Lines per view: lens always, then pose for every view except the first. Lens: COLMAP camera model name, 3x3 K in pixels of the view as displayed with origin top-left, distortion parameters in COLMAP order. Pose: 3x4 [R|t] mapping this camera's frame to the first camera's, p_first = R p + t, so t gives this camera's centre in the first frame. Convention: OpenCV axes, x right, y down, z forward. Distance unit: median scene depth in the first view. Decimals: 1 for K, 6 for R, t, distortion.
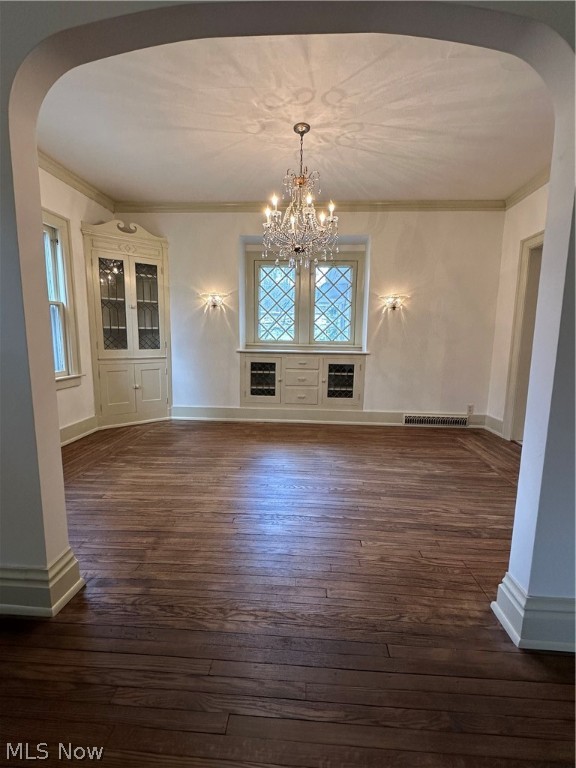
lens RADIAL K [[361.8, 0, 288.0], [0, 361.8, 384.0], [0, 0, 1]] dist [-0.002991, 0.000811]
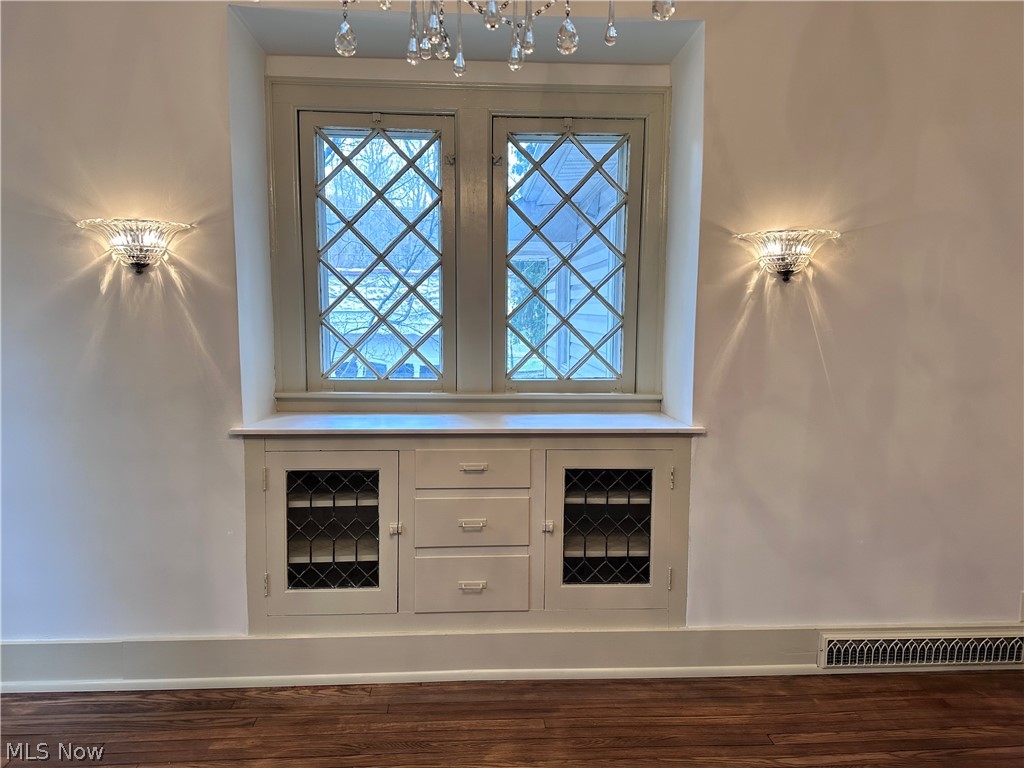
lens RADIAL K [[706.4, 0, 512.6], [0, 706.4, 381.5], [0, 0, 1]] dist [0.129801, -0.162215]
pose [[0.992481, -0.020957, 0.120590, 0.004000], [0.024734, 0.999247, -0.029904, -0.107679], [-0.119872, 0.032662, 0.992252, 0.433929]]
